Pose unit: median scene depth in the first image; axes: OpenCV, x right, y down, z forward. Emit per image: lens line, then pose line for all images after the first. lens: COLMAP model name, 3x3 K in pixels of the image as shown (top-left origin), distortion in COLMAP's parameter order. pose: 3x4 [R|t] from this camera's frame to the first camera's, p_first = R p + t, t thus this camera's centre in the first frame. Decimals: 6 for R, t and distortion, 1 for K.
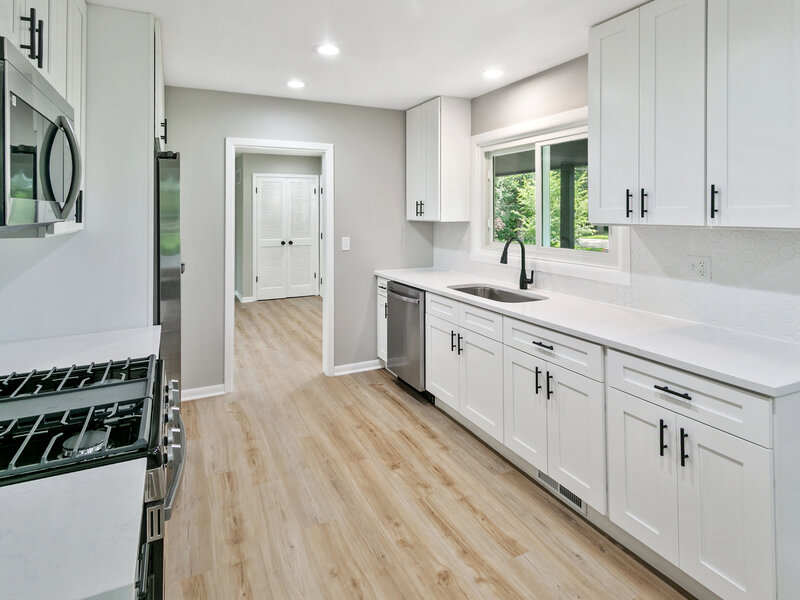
lens RADIAL K [[455.7, 0, 398.1], [0, 455.7, 277.8], [0, 0, 1]] dist [0.003999, -0.000289]
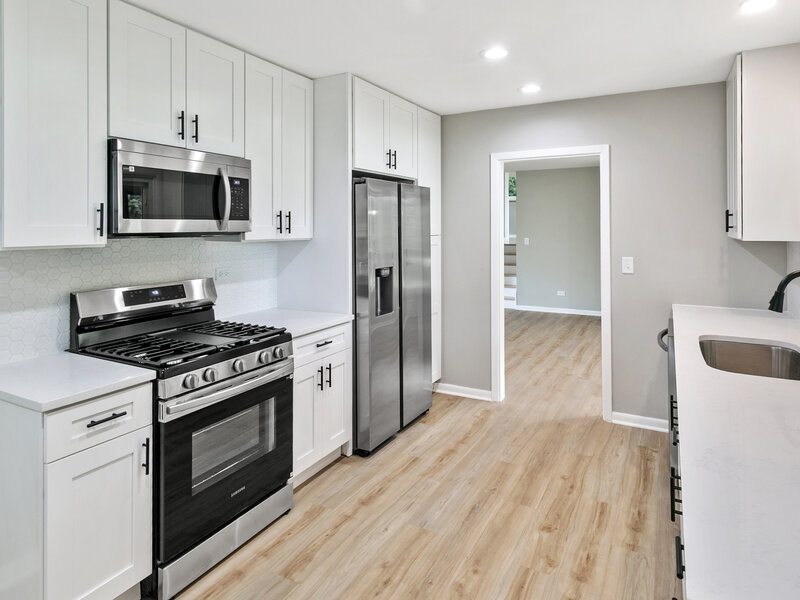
lens RADIAL K [[492.5, 0, 400.0], [0, 492.5, 300.0], [0, 0, 1]] dist [0.004470, -0.000484]
pose [[0.587869, 0.126675, -0.798977, 0.533042], [-0.120852, 0.990332, 0.068093, -0.035488], [0.799878, 0.056528, 0.597494, 0.226161]]
